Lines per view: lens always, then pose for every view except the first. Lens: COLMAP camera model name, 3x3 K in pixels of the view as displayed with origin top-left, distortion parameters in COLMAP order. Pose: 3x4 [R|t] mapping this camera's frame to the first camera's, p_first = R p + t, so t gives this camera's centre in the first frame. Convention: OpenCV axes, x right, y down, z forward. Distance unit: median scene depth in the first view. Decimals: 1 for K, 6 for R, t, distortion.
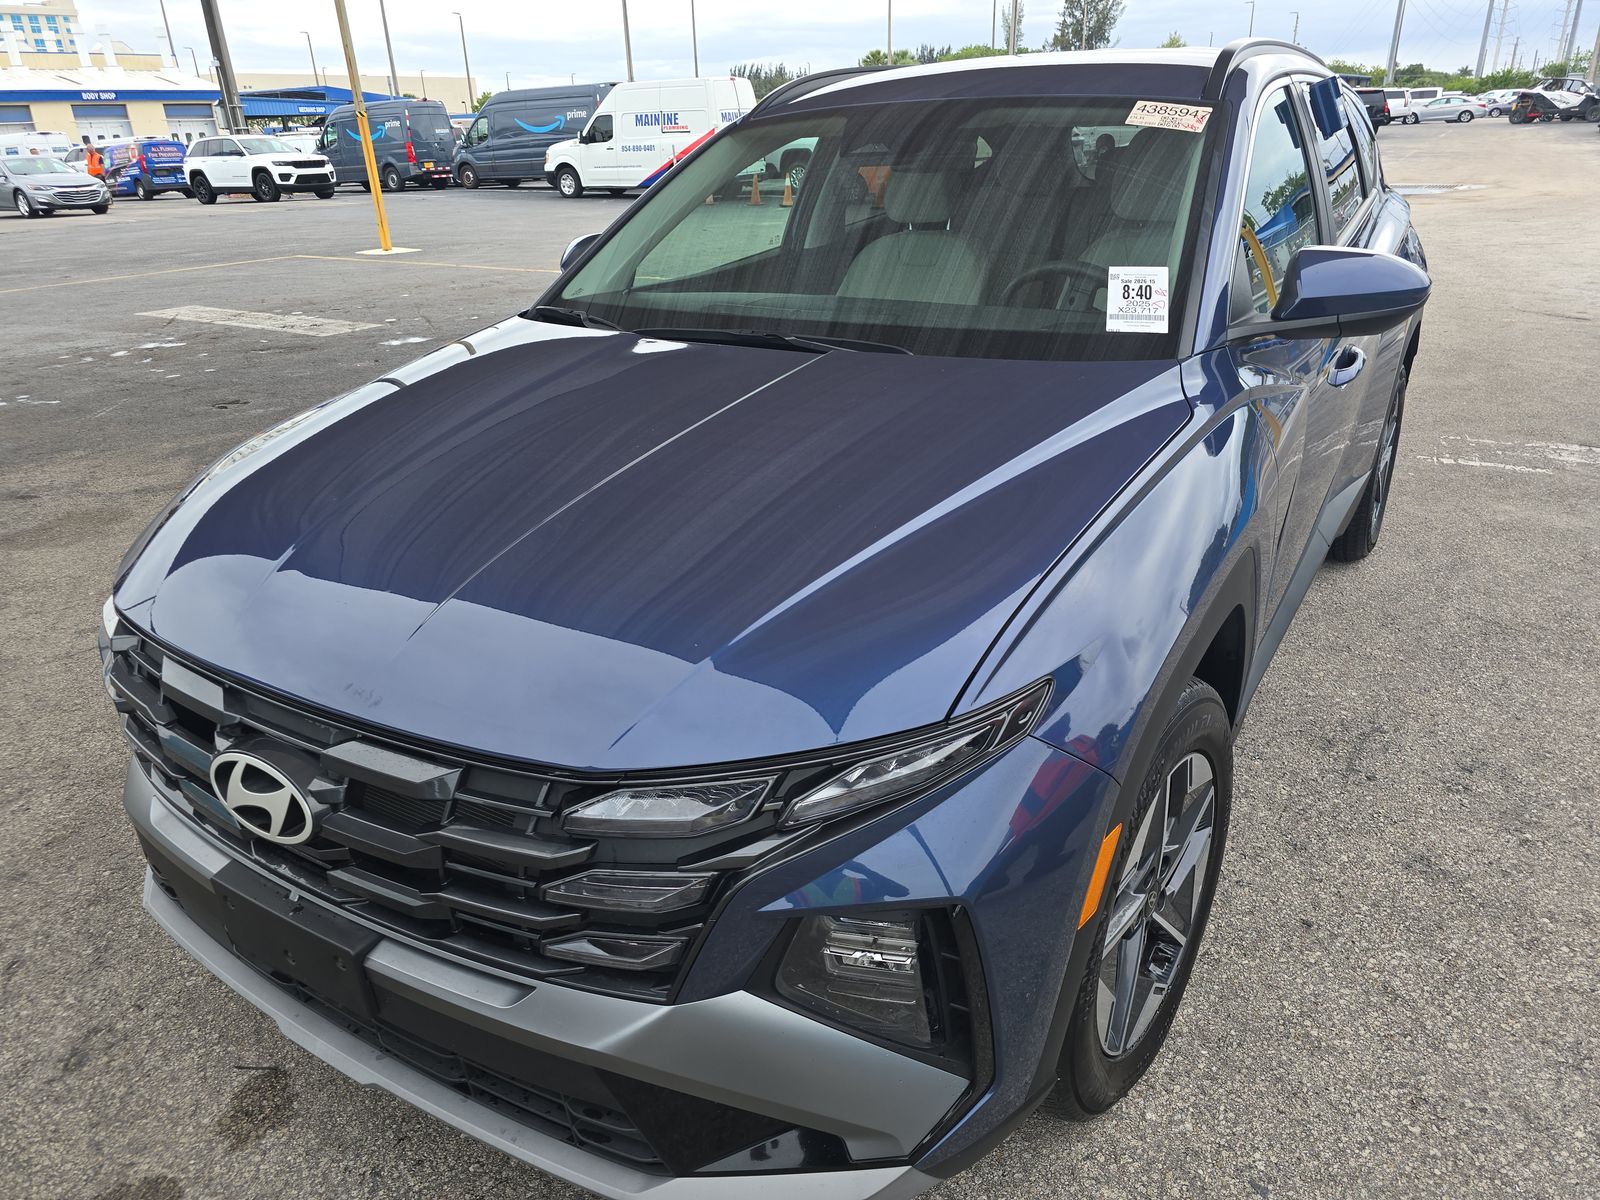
lens RADIAL K [[1117.7, 0, 796.3], [0, 1117.7, 602.6], [0, 0, 1]] dist [0.041473, -0.047666]
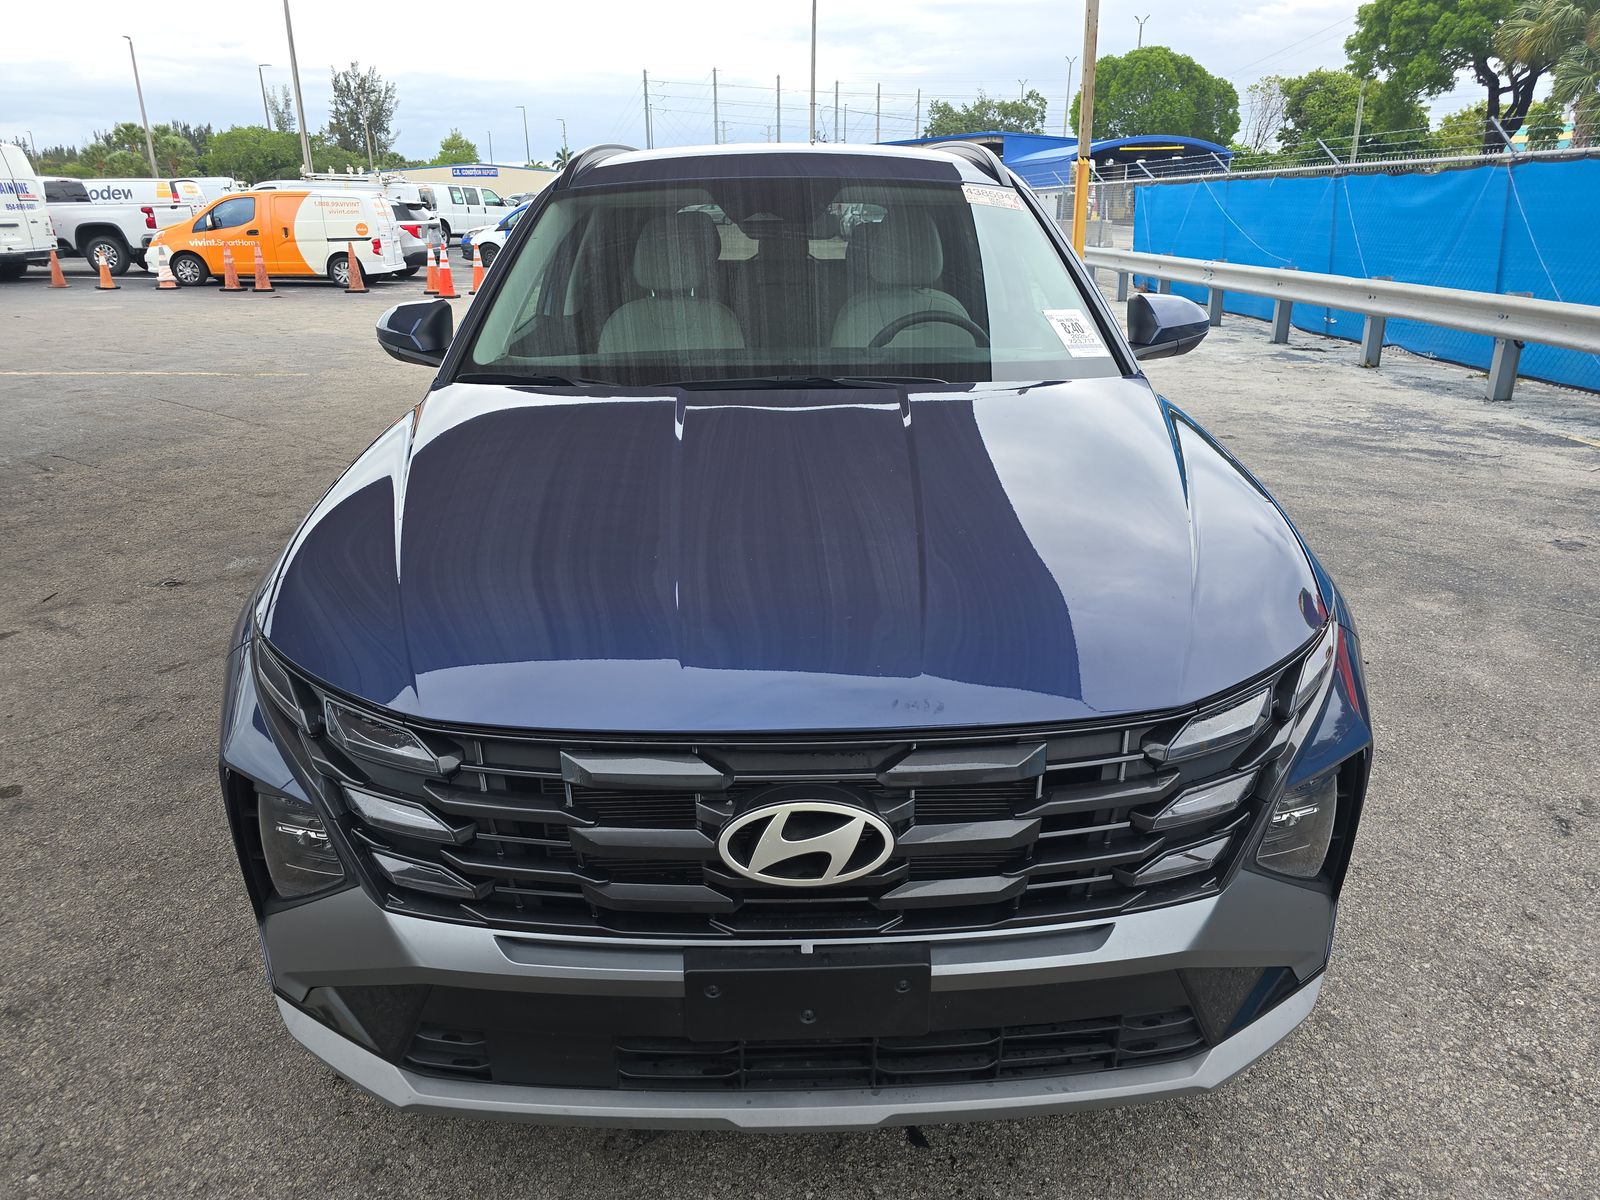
lens RADIAL K [[1117.7, 0, 796.3], [0, 1117.7, 602.6], [0, 0, 1]] dist [0.041473, -0.047666]
pose [[0.815974, -0.156494, 0.556503, -0.092960], [0.195725, 0.980595, -0.011229, -0.001904], [-0.543947, 0.118084, 0.830770, 0.017623]]
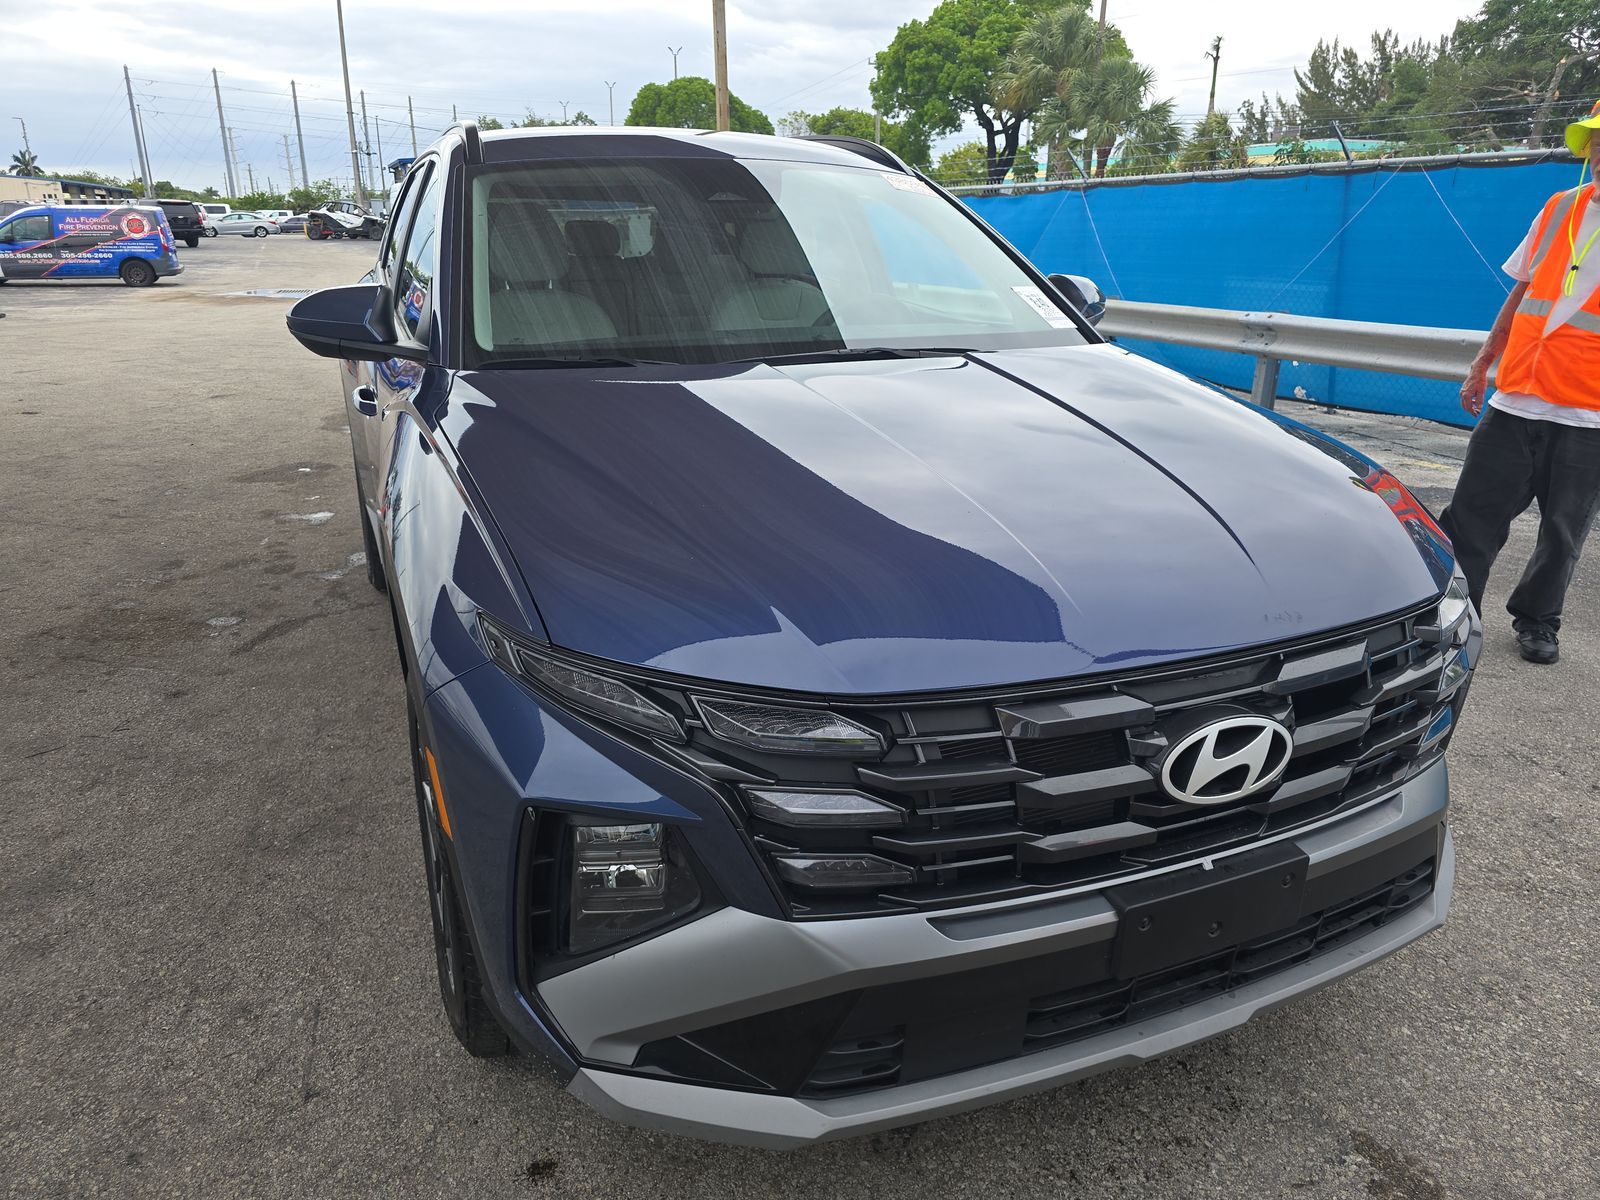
lens RADIAL K [[1117.7, 0, 796.3], [0, 1117.7, 602.6], [0, 0, 1]] dist [0.041473, -0.047666]
pose [[0.526225, -0.222108, 0.820826, -0.138588], [0.298588, 0.952083, 0.066203, -0.013265], [-0.796199, 0.210251, 0.567329, 0.067162]]
